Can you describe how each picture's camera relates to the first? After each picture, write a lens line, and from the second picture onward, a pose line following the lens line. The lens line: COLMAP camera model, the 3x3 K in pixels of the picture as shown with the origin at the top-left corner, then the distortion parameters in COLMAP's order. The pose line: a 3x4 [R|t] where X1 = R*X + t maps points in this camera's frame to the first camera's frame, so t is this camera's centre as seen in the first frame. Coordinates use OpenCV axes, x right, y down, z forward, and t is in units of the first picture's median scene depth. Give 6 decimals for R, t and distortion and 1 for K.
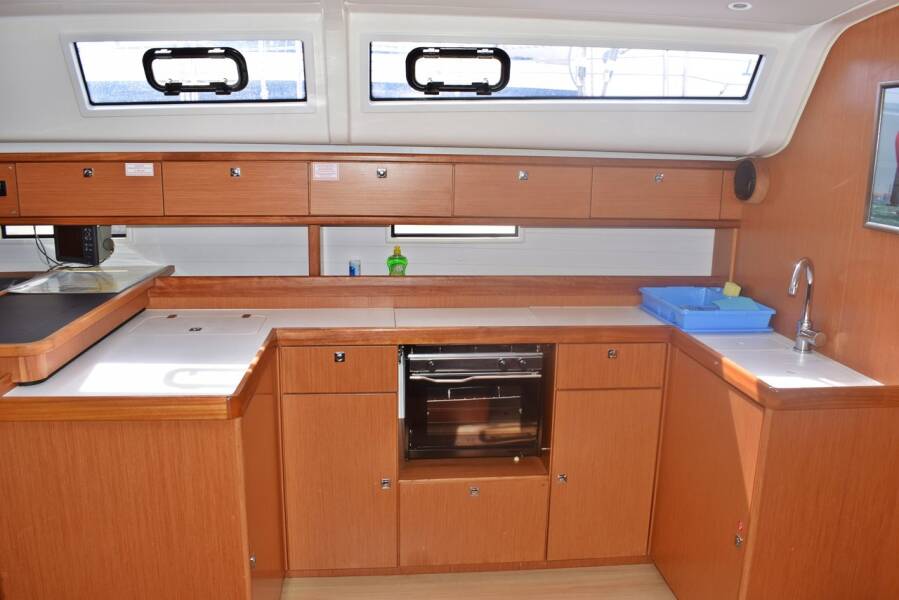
lens RADIAL K [[834.9, 0, 412.0], [0, 834.9, 300.1], [0, 0, 1]] dist [-0.020631, -0.003344]
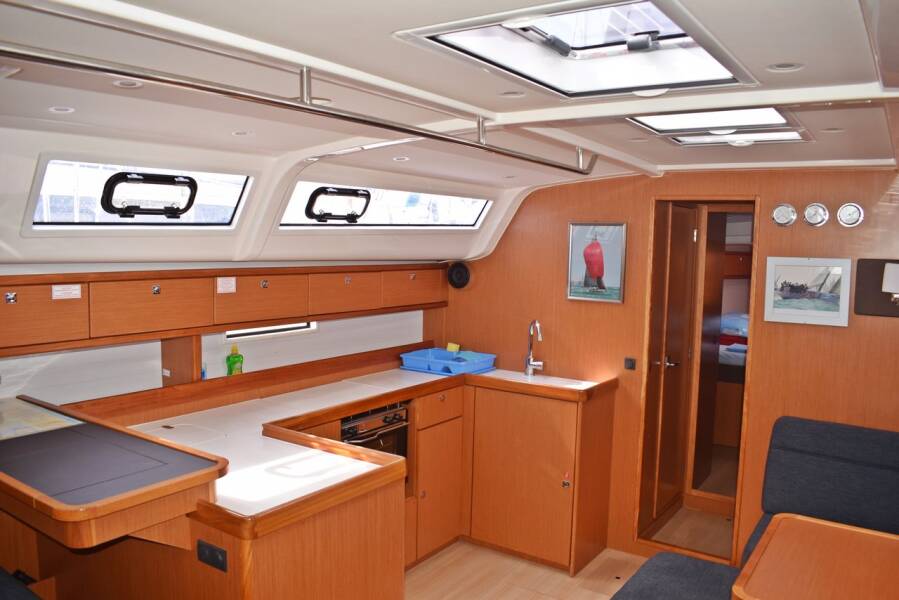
lens RADIAL K [[707.8, 0, 449.5], [0, 707.8, 300.0], [0, 0, 1]] dist [-0.087395, -0.003419]
pose [[0.625576, -0.063147, 0.777604, -0.676906], [0.150705, 0.987727, -0.041031, -0.049937], [-0.765469, 0.142857, 0.627415, 0.173724]]
